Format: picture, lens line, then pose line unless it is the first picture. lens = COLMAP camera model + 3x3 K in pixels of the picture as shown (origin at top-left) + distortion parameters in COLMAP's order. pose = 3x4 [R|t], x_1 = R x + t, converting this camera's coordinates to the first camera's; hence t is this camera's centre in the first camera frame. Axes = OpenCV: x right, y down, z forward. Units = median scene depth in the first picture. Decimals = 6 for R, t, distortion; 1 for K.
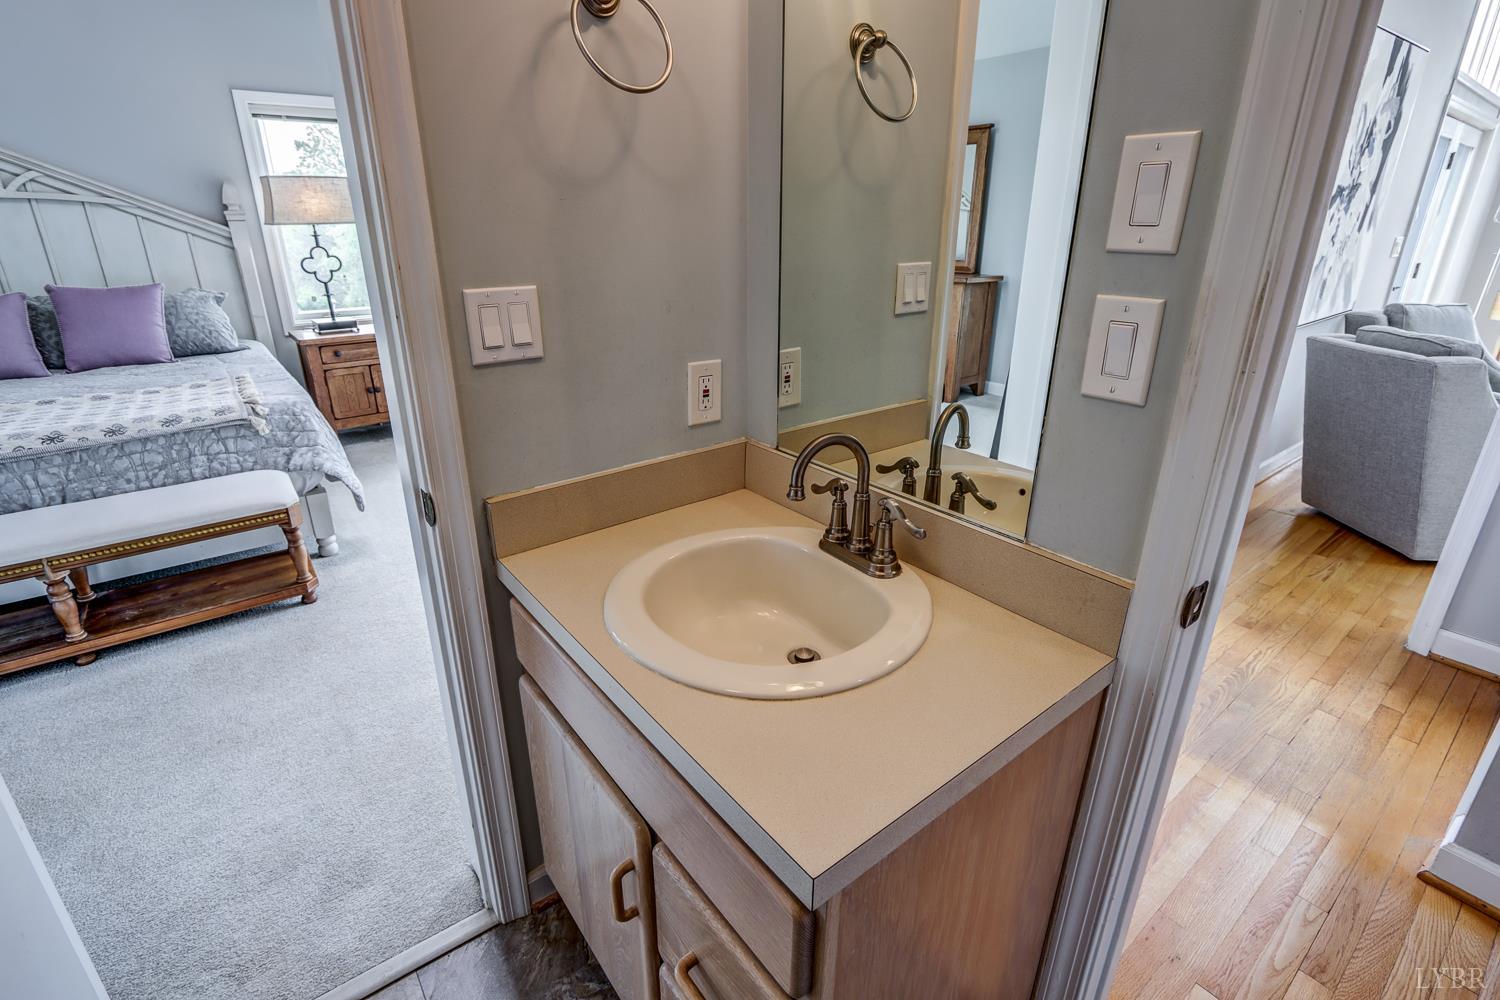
lens RADIAL K [[727.7, 0, 761.1], [0, 727.7, 493.8], [0, 0, 1]] dist [-0.016501, 0.001275]
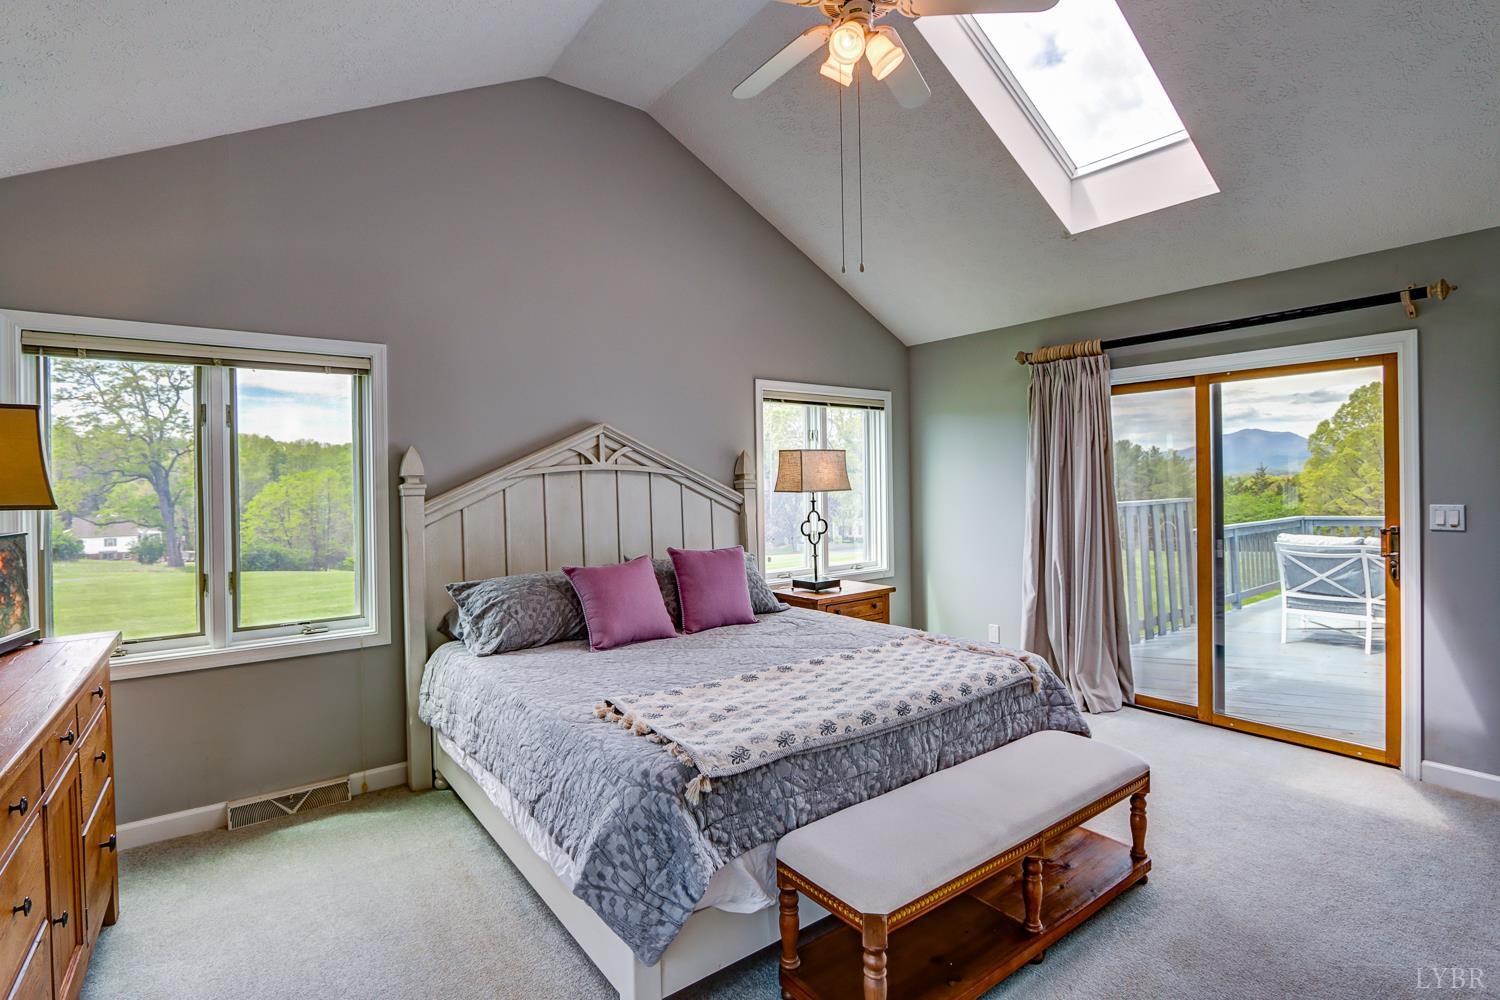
lens RADIAL K [[742.6, 0, 740.6], [0, 742.6, 479.0], [0, 0, 1]] dist [-0.019216, 0.000291]
pose [[0.999922, -0.012156, -0.002720, -0.834715], [0.010394, 0.934568, -0.355632, 0.000243], [0.006865, 0.355576, 0.934622, -0.042900]]
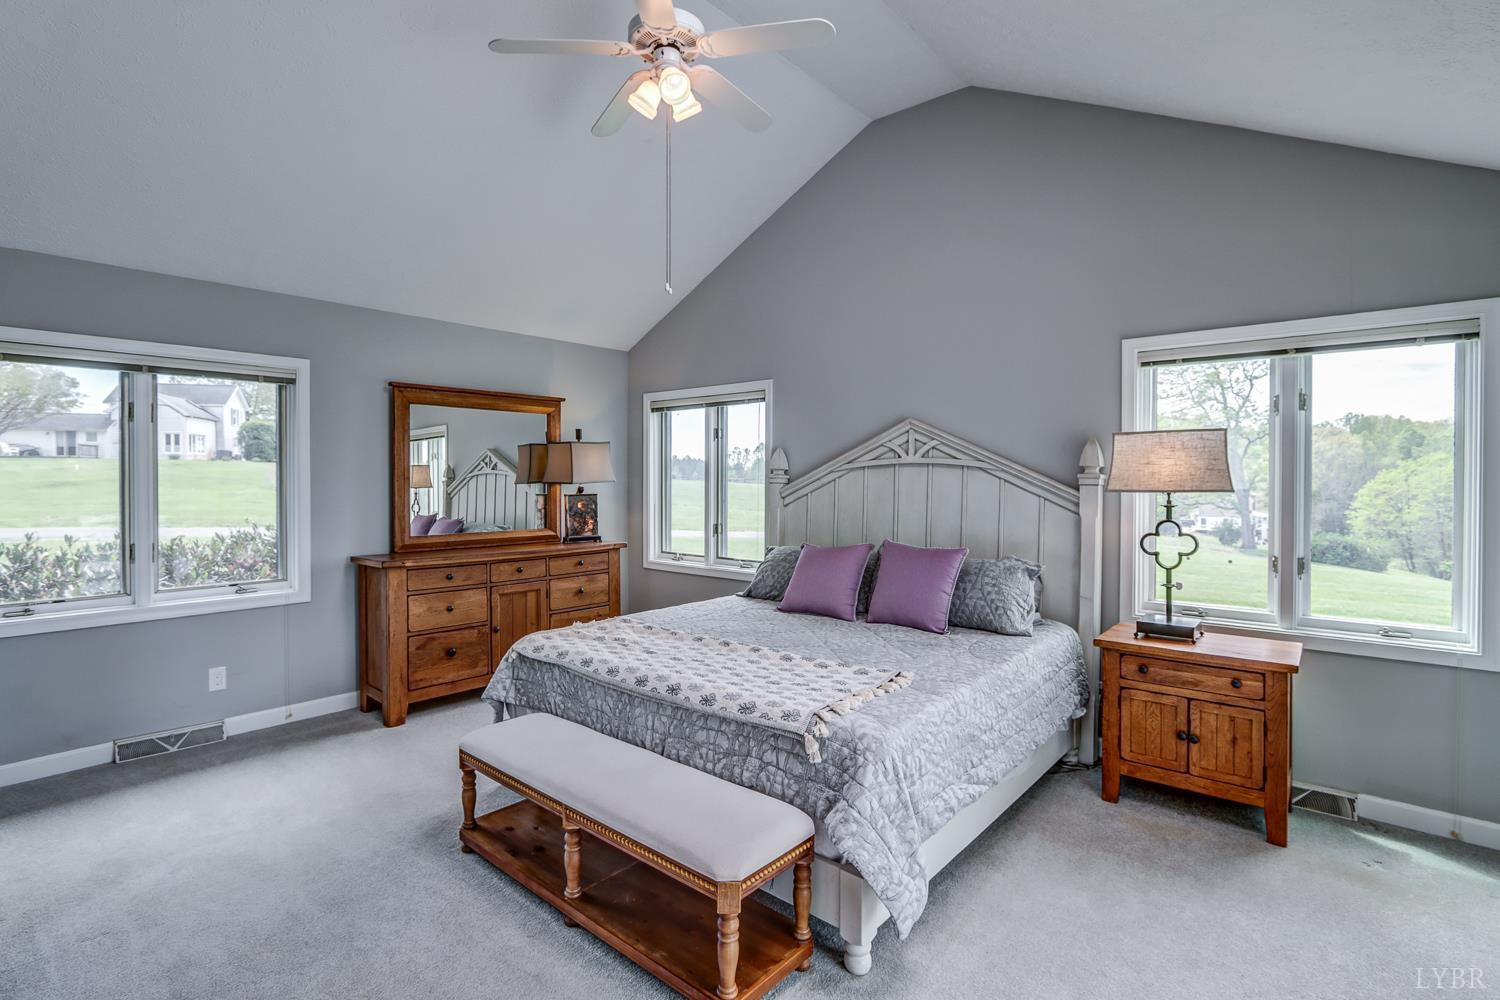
lens RADIAL K [[719.8, 0, 710.7], [0, 719.8, 475.2], [0, 0, 1]] dist [-0.019948, 0.000408]
pose [[0.163012, 0.000077, -0.986624, 0.020007], [-0.345930, 0.936522, -0.057082, -0.215610], [0.923991, 0.350608, 0.152691, 0.524564]]
